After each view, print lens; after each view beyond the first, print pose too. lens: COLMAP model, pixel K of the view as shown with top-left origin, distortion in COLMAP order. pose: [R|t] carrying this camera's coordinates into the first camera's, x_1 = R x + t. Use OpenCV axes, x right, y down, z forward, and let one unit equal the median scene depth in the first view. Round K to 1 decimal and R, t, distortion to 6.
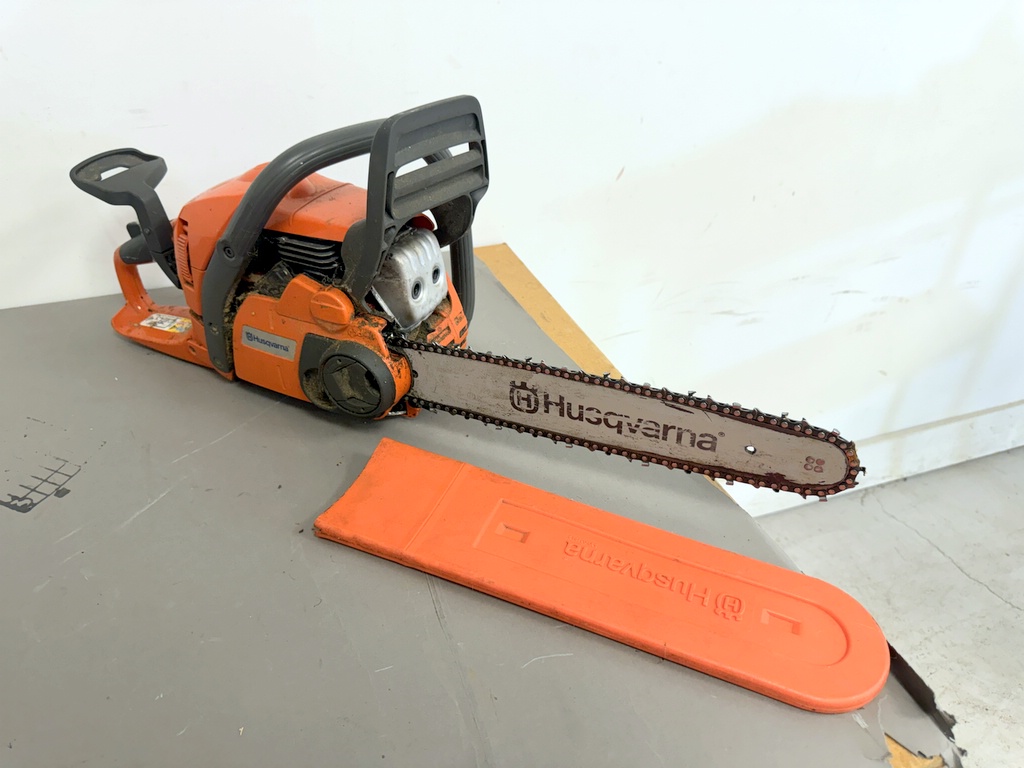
lens RADIAL K [[738.3, 0, 511.9], [0, 738.3, 387.7], [0, 0, 1]] dist [-0.007120, -0.018416]
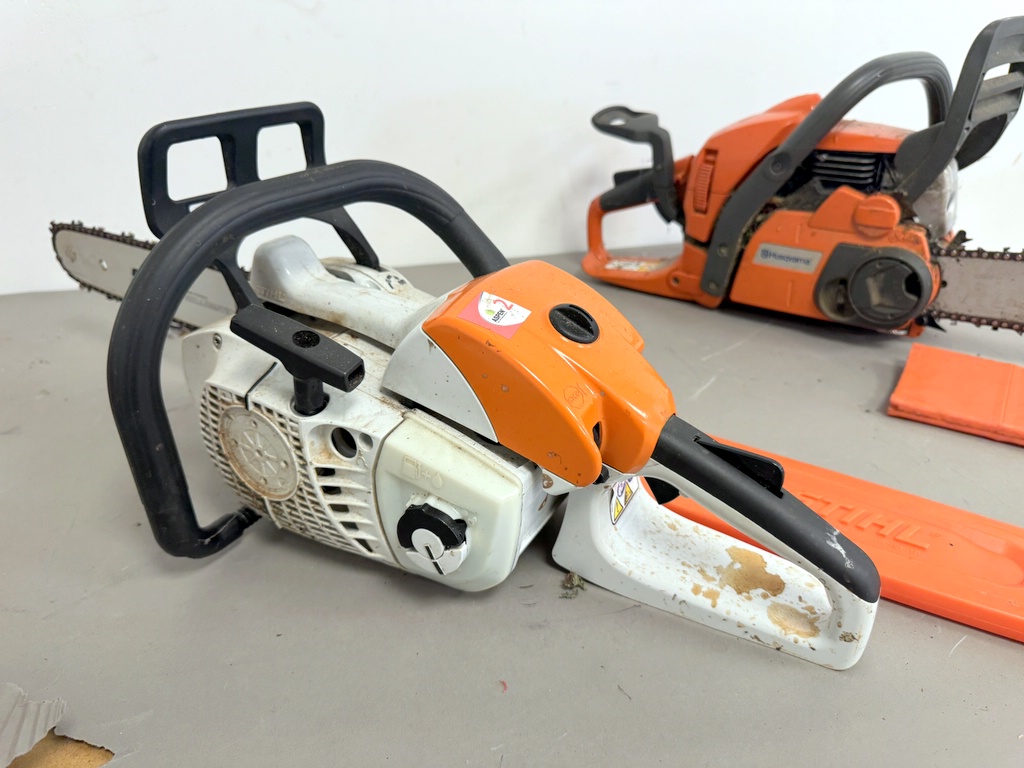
lens RADIAL K [[738.3, 0, 517.3], [0, 738.3, 386.8], [0, 0, 1]] dist [-0.007120, -0.018416]
pose [[0.978989, 0.038932, -0.200162, -0.516309], [-0.061065, 0.992530, -0.105617, 0.275813], [0.194555, 0.115621, 0.974053, -0.105714]]
